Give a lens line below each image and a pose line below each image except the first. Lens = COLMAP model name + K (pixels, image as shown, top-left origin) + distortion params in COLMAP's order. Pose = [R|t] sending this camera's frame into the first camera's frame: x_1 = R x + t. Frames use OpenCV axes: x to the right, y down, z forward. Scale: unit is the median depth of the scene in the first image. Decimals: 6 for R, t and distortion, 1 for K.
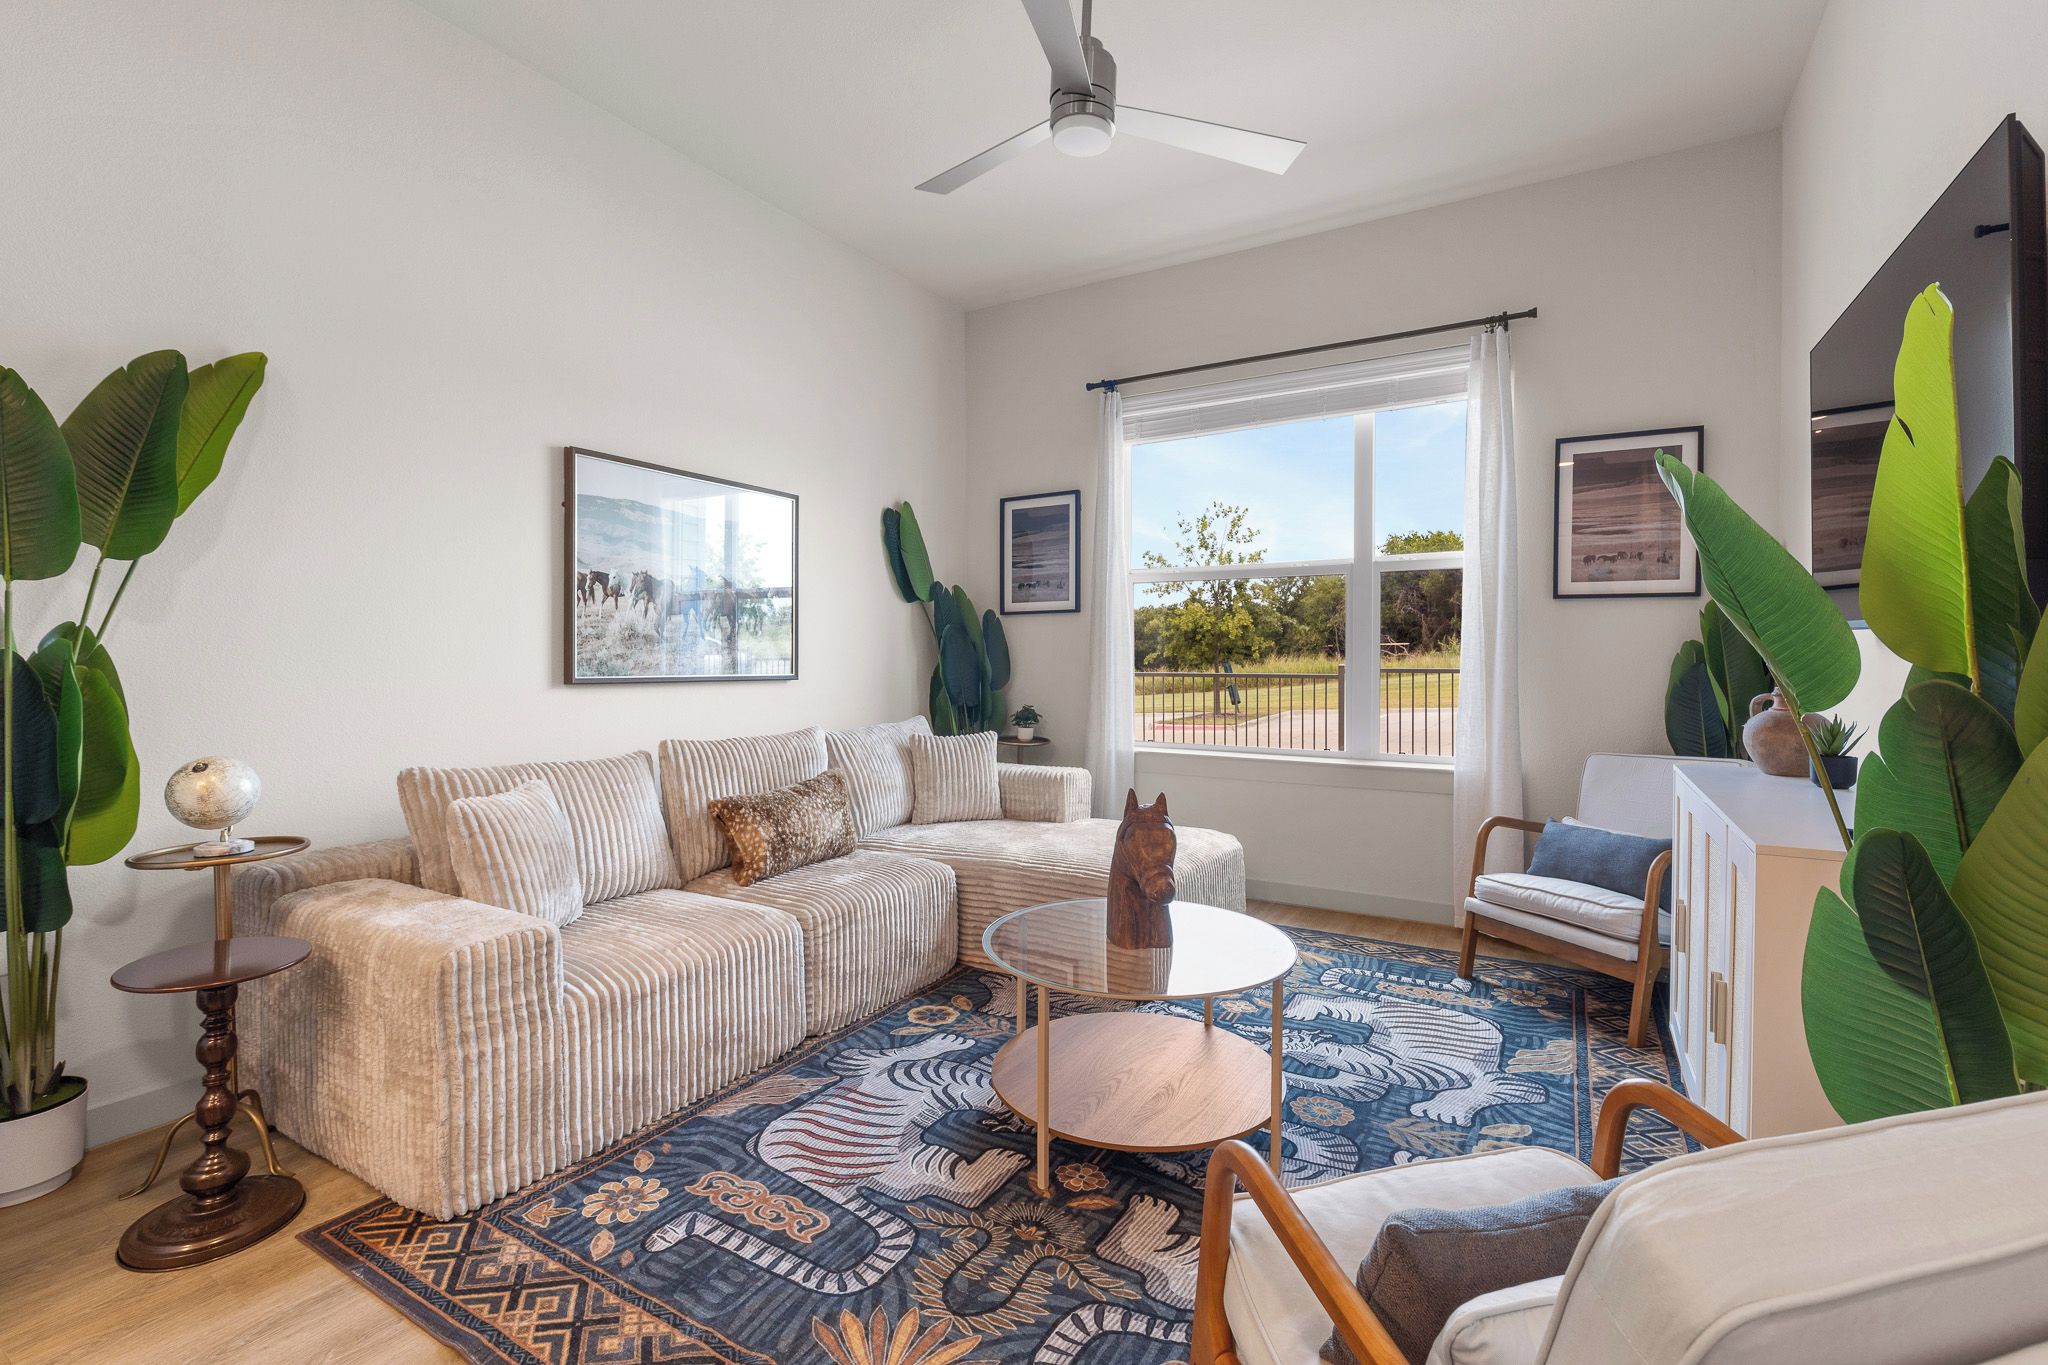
lens RADIAL K [[927.1, 0, 1032.7], [0, 927.1, 681.4], [0, 0, 1]] dist [-0.002184, 0.000220]
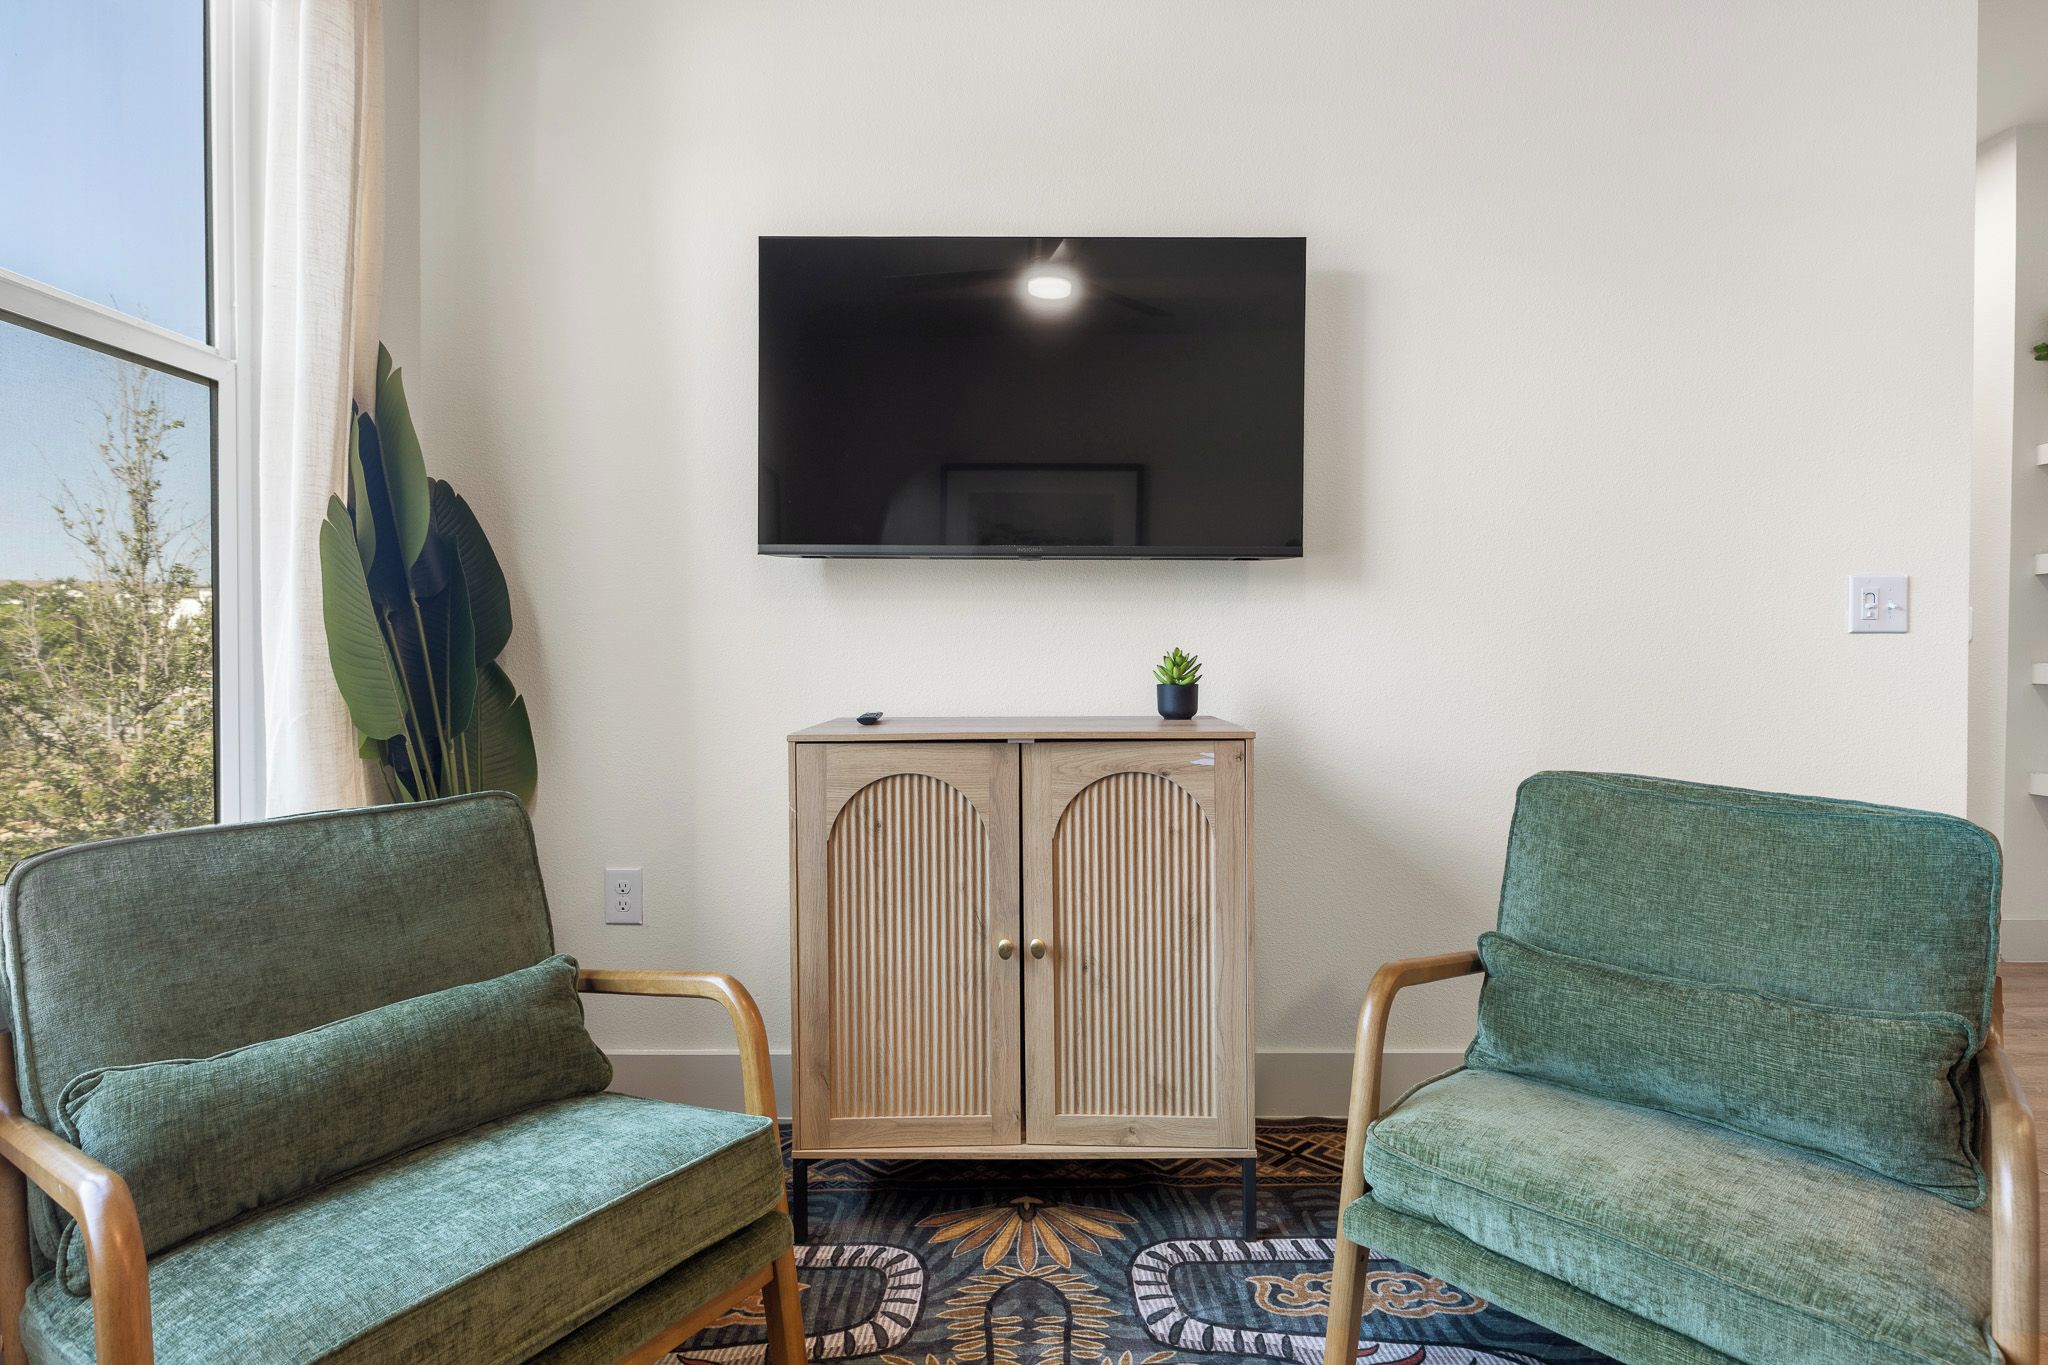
lens RADIAL K [[927.1, 0, 1025.4], [0, 927.1, 671.4], [0, 0, 1]] dist [-0.002184, 0.000220]
pose [[-0.867337, 0.006188, -0.497684, 0.357601], [-0.010315, 0.999484, 0.030404, 0.043579], [0.497615, 0.031504, -0.866826, 1.695015]]
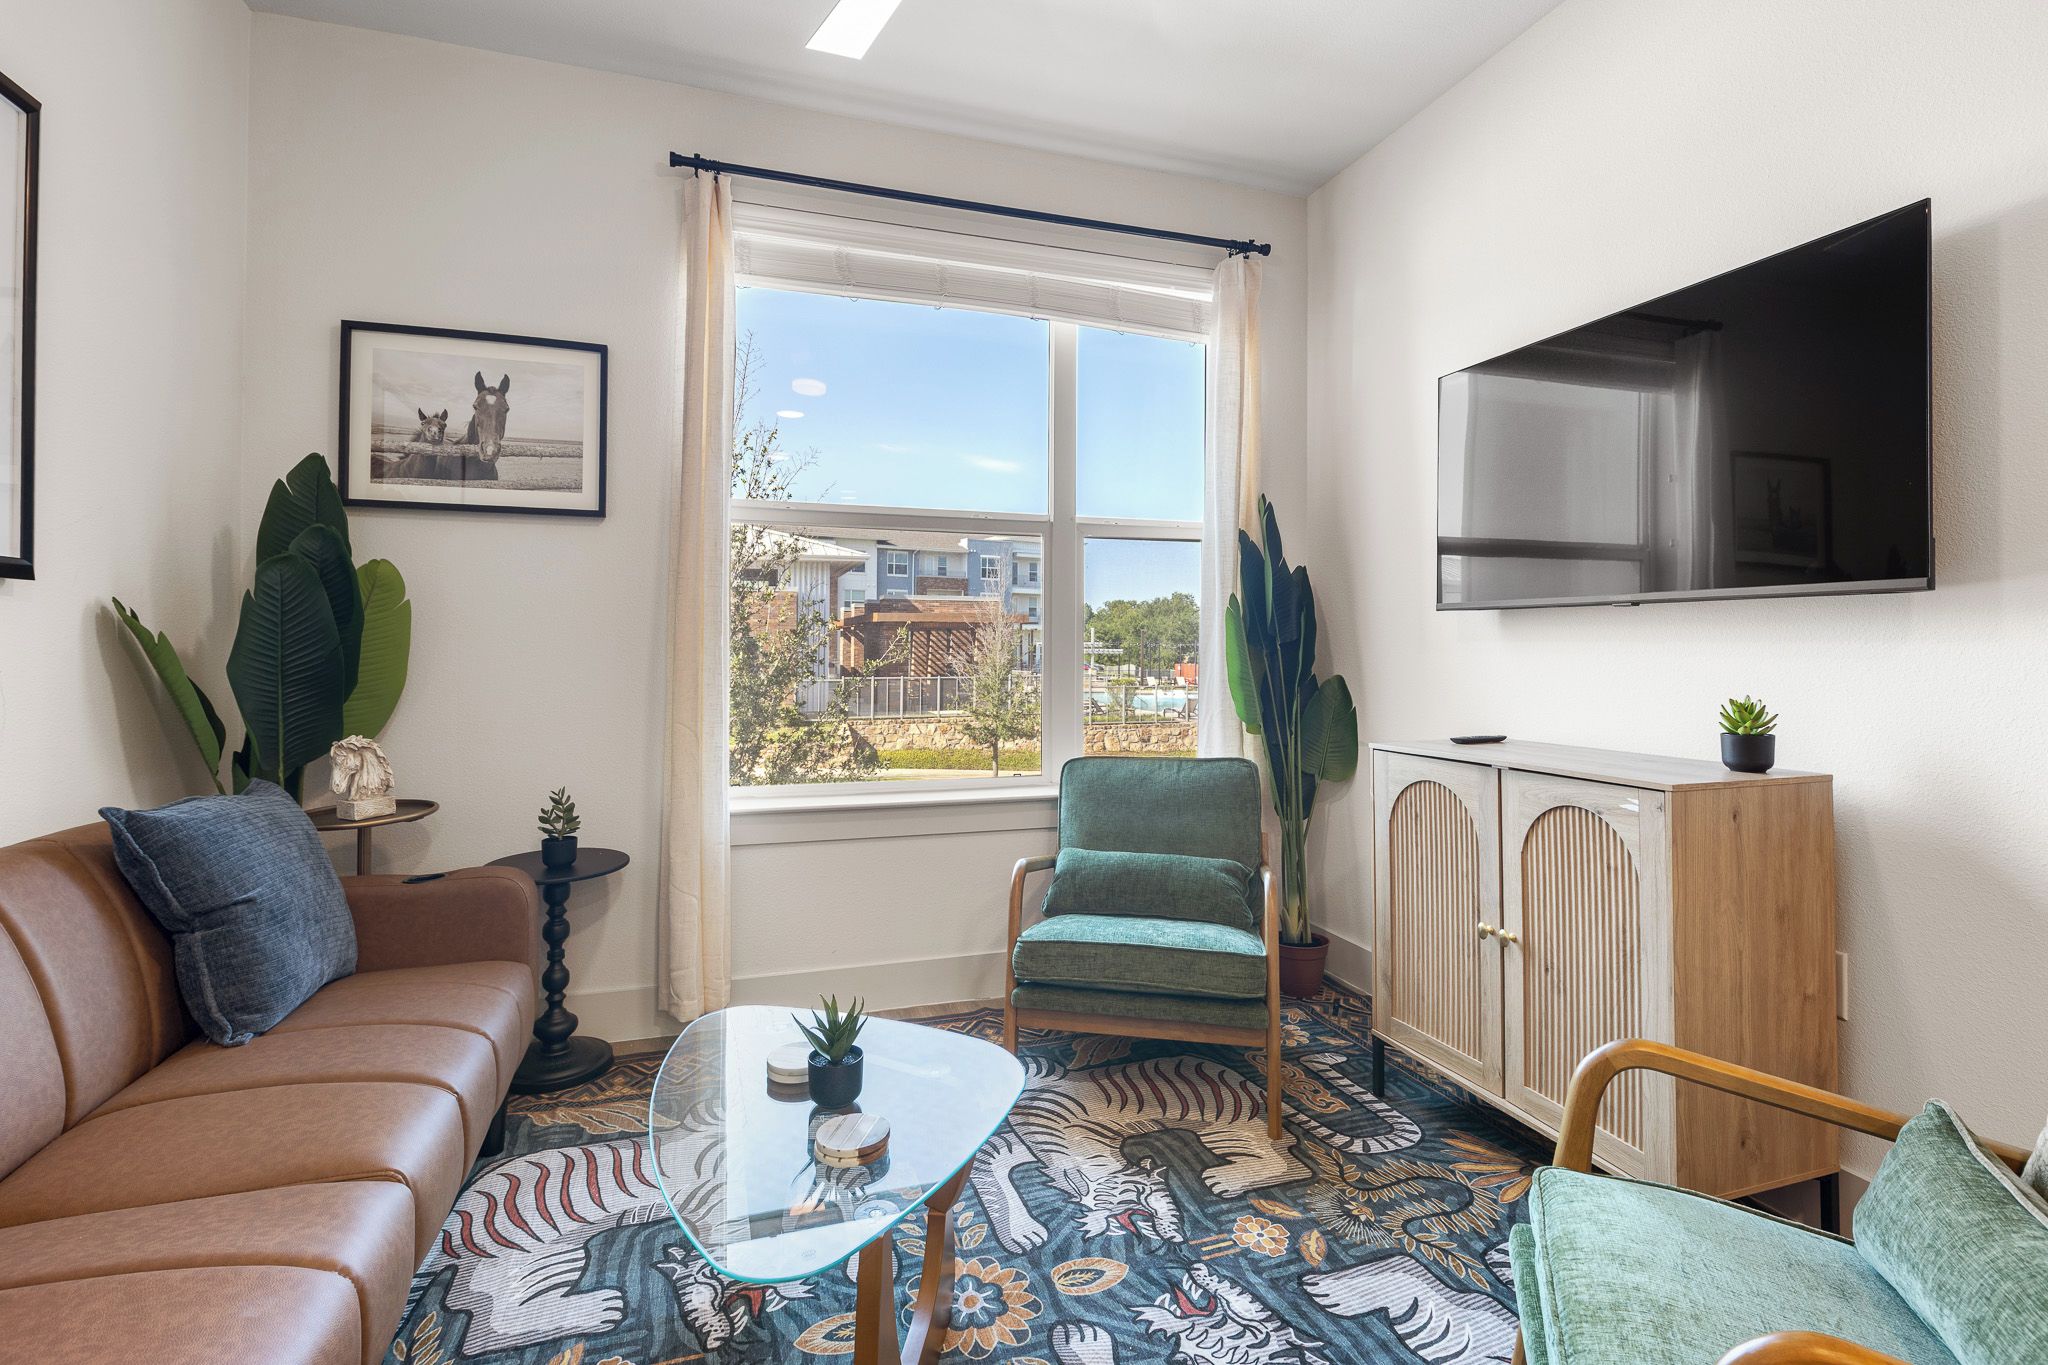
lens RADIAL K [[927.1, 0, 1027.8], [0, 927.1, 630.6], [0, 0, 1]] dist [-0.002184, 0.000220]
pose [[-0.753999, 0.008741, 0.656818, -0.424534], [0.010180, 0.999947, -0.001620, -0.032655], [-0.656797, 0.005465, -0.754048, 2.146113]]
